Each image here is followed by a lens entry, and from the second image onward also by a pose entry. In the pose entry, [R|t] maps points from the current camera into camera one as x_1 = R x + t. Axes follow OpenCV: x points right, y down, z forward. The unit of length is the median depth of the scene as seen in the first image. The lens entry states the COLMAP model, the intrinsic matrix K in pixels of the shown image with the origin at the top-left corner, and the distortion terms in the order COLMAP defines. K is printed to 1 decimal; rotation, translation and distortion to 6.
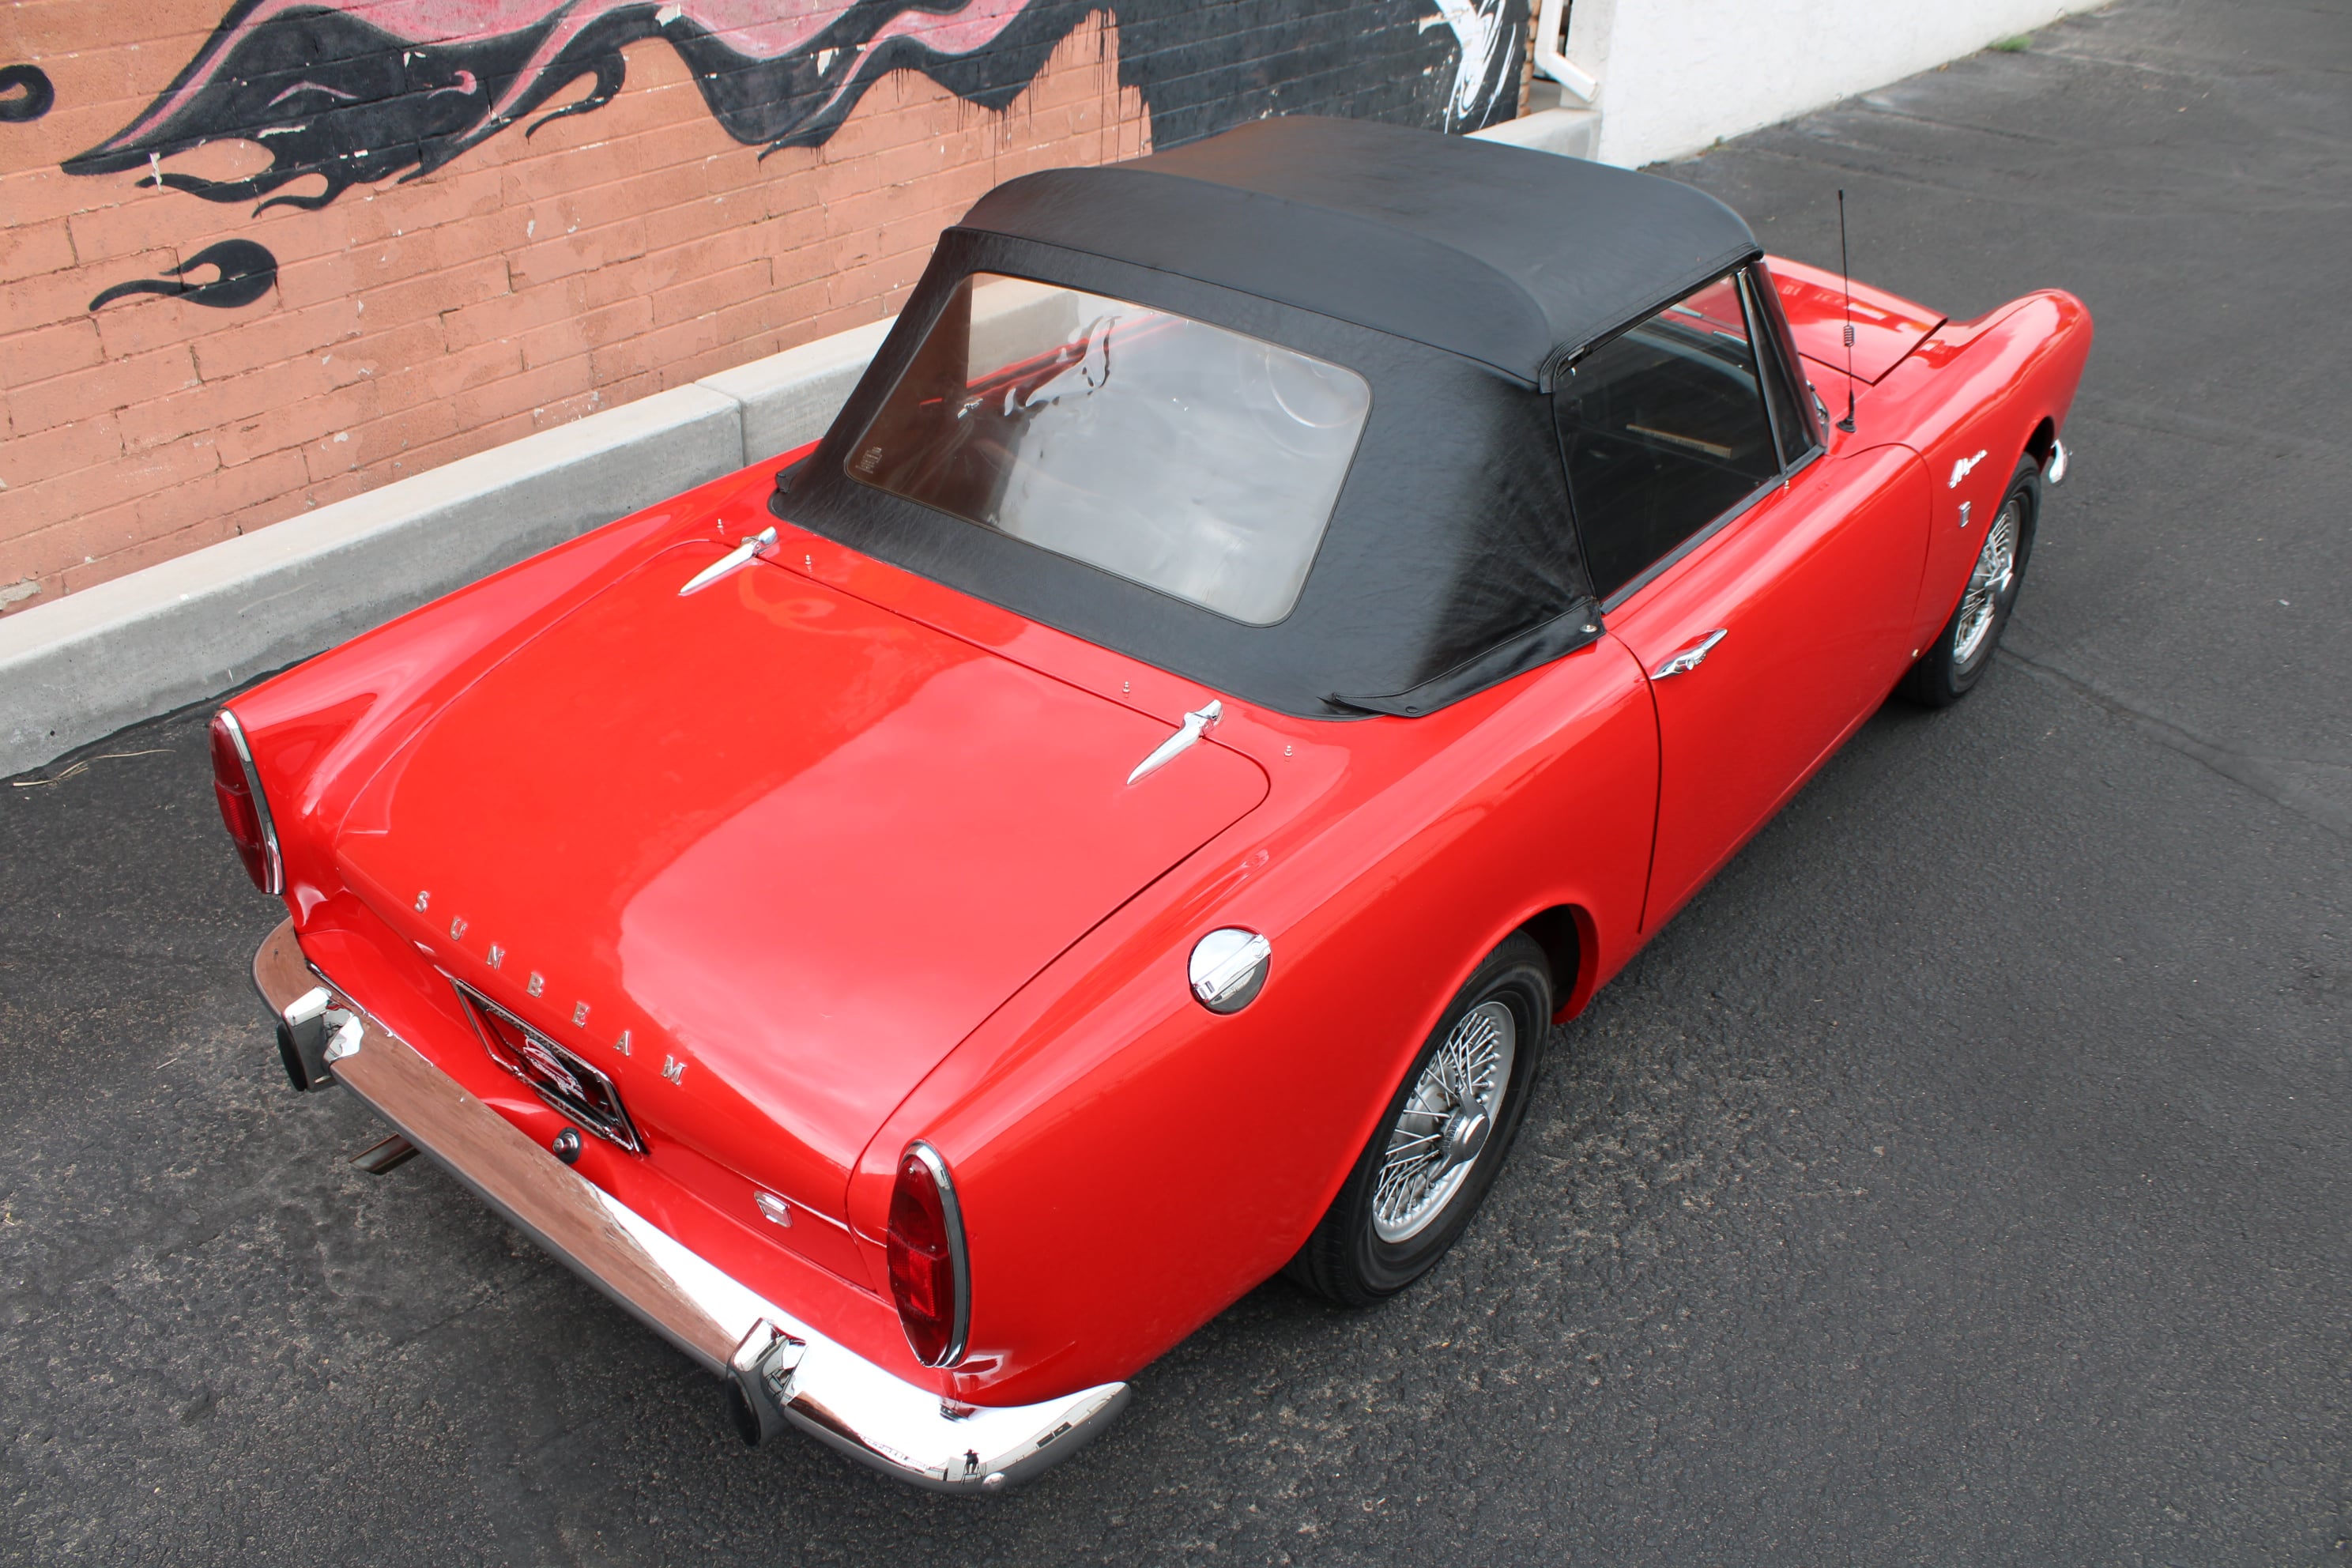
lens RADIAL K [[1970.8, 0, 1164.5], [0, 1970.8, 802.6], [0, 0, 1]] dist [-0.157055, 0.134265]
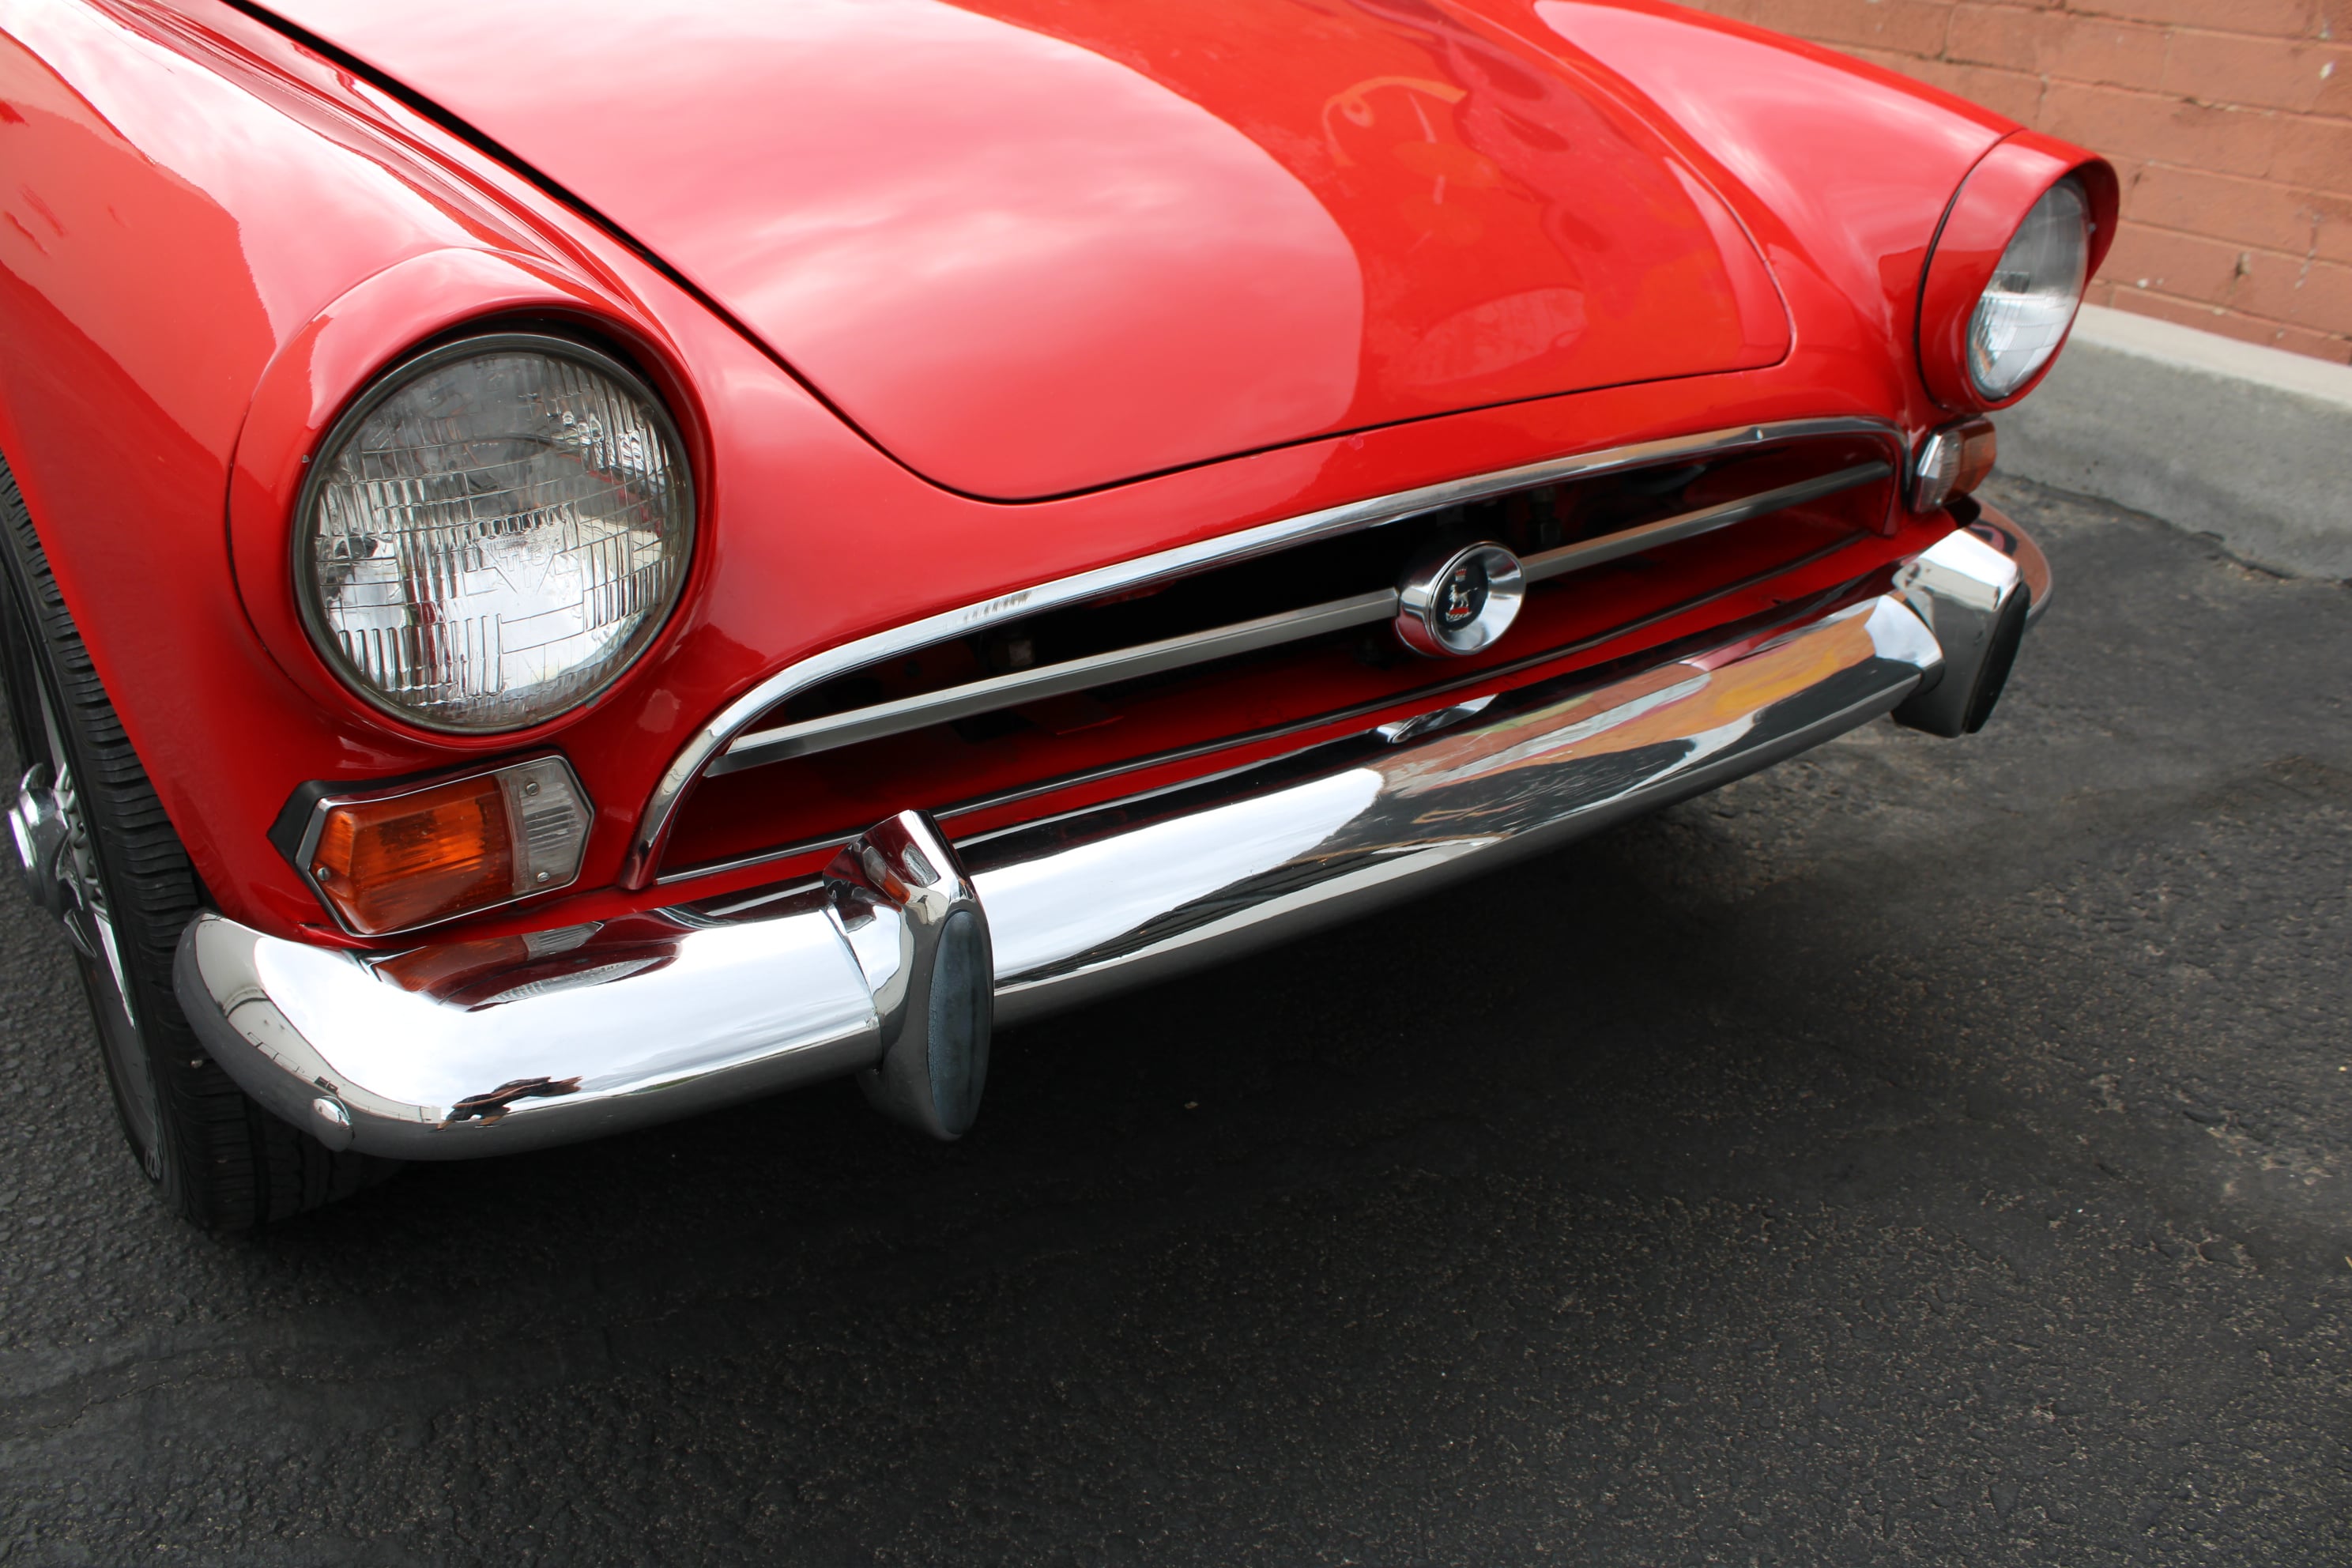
lens RADIAL K [[1970.8, 0, 1178.2], [0, 1970.8, 795.7], [0, 0, 1]] dist [-0.157055, 0.134265]
pose [[-0.235061, 0.423430, -0.874902, 0.646550], [-0.559893, 0.676798, 0.477979, -0.362856], [0.794523, 0.602205, 0.077986, 1.096745]]
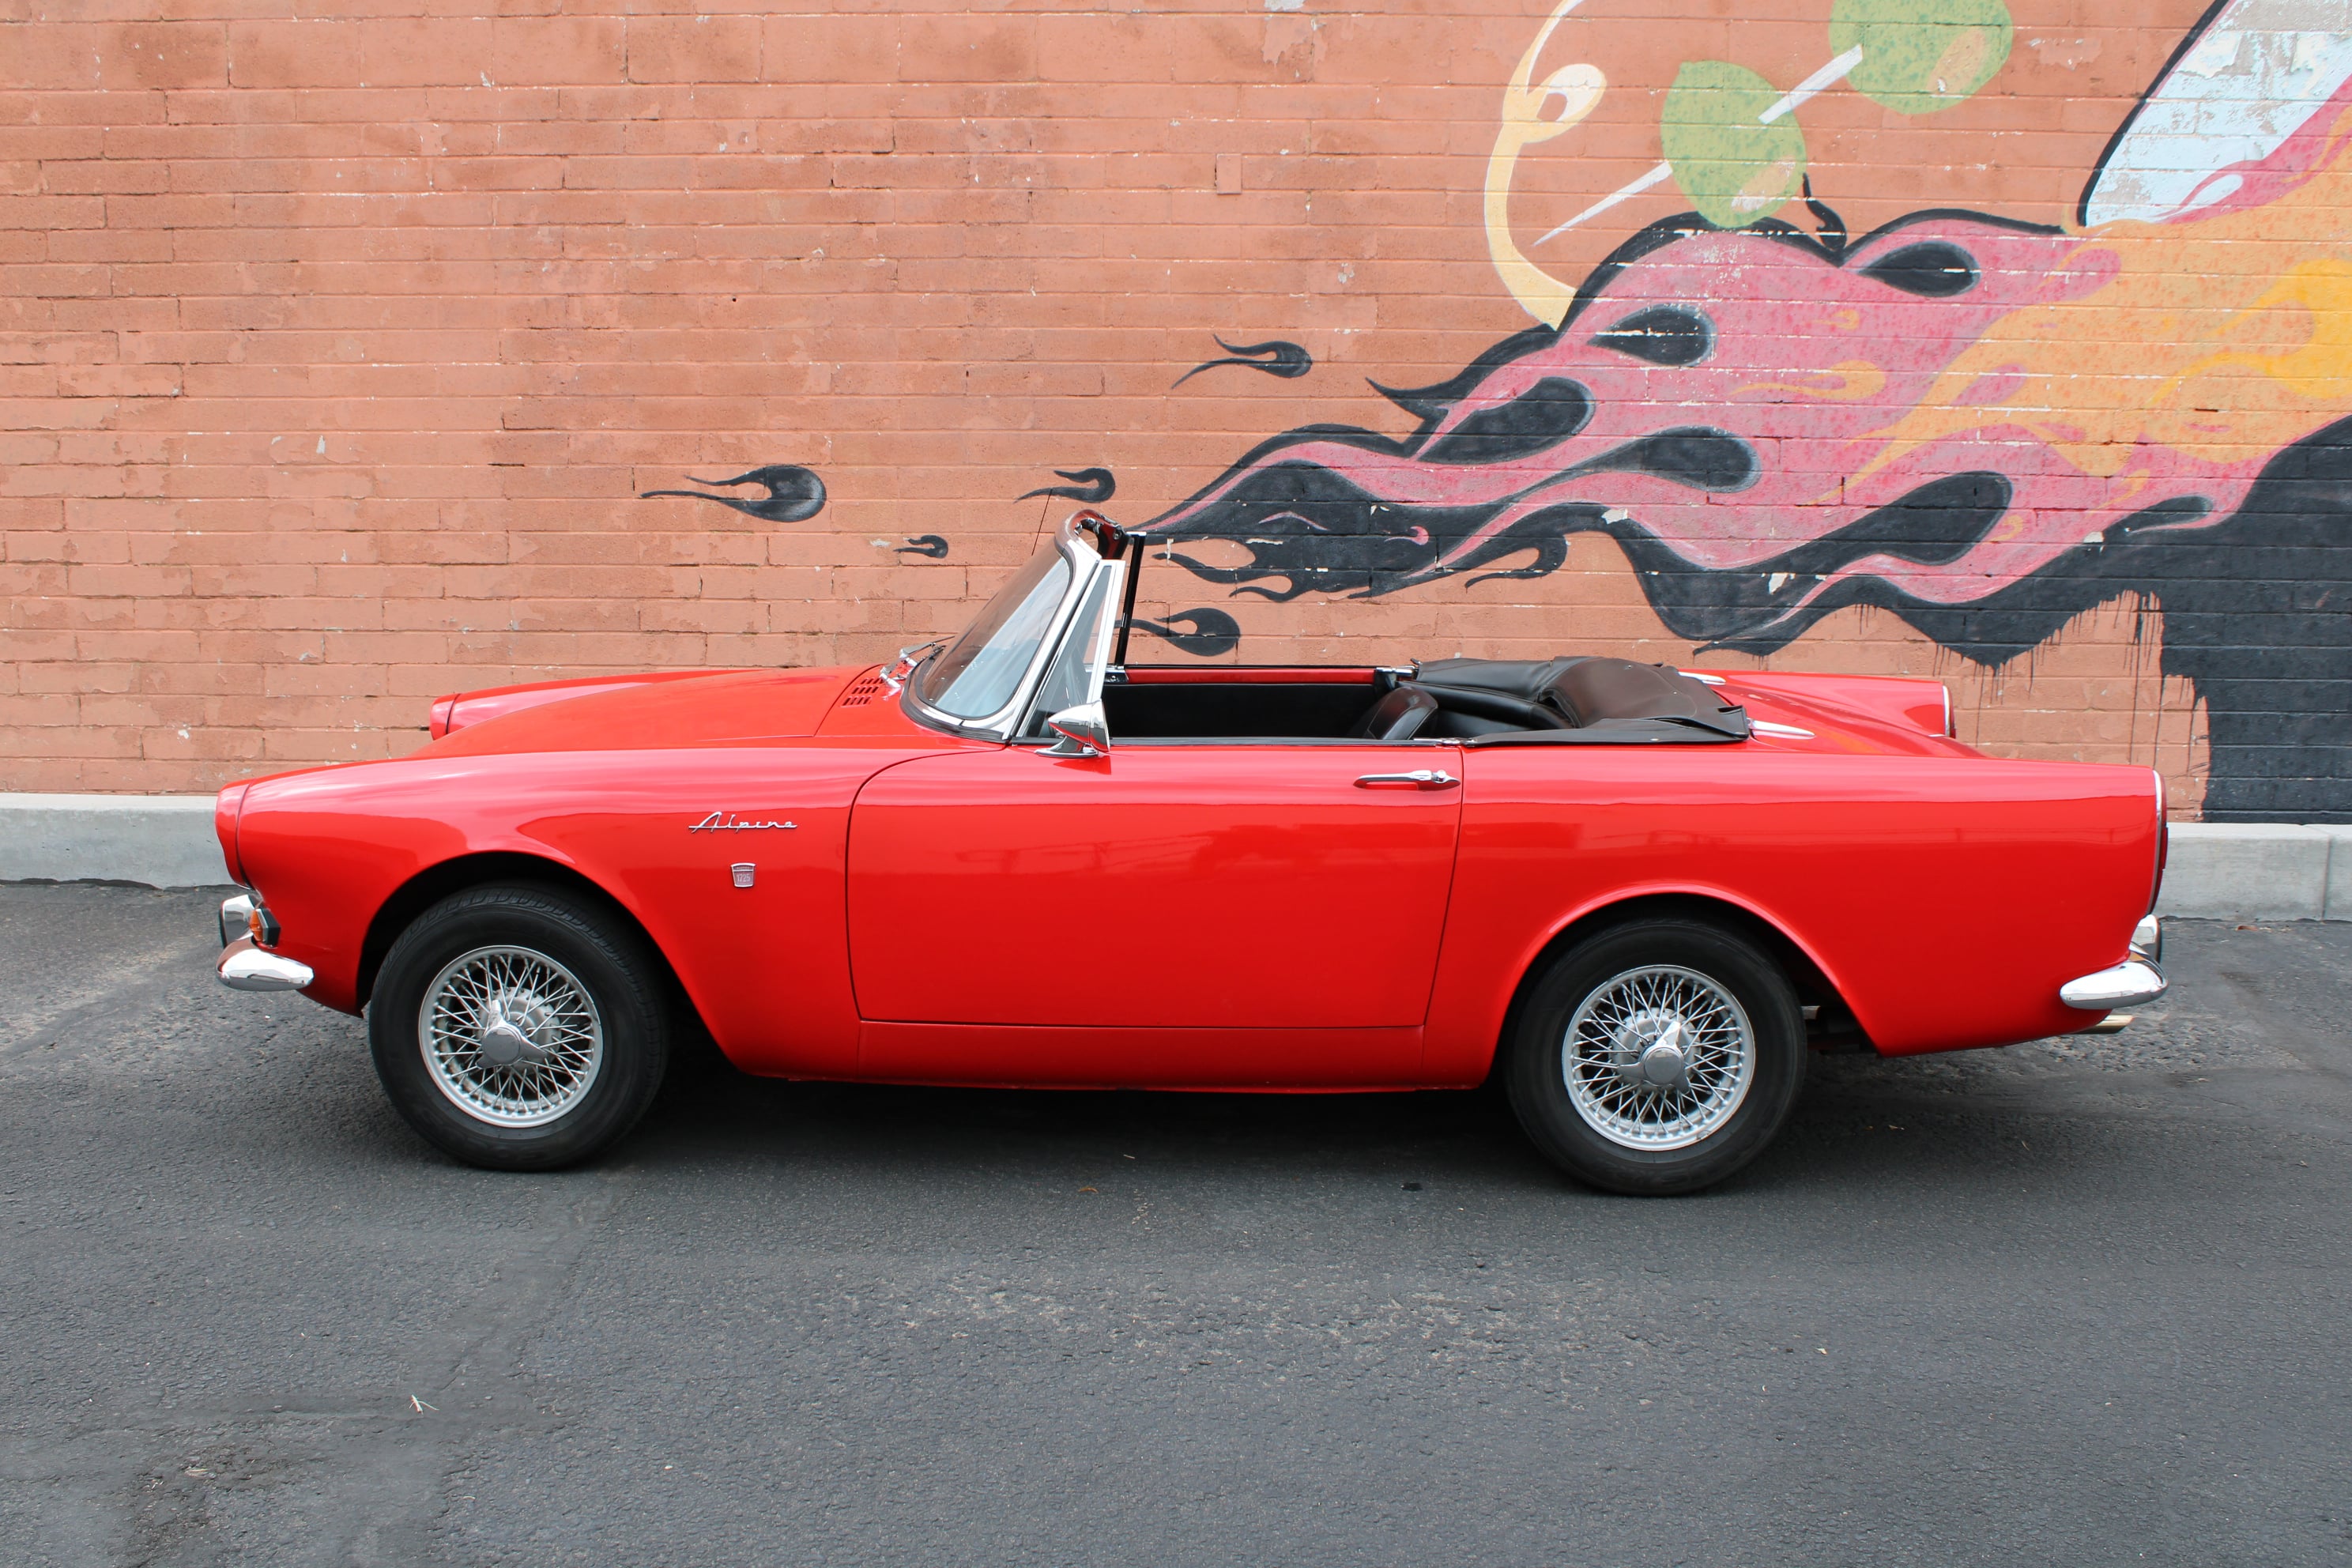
lens RADIAL K [[2287.6, 0, 1159.7], [0, 2287.6, 808.2], [0, 0, 1]] dist [-0.086653, 0.000000]
pose [[0.627763, 0.121055, -0.768934, 0.771579], [-0.415060, 0.887742, -0.199098, 0.179583], [0.658513, 0.444140, 0.607537, 0.012913]]
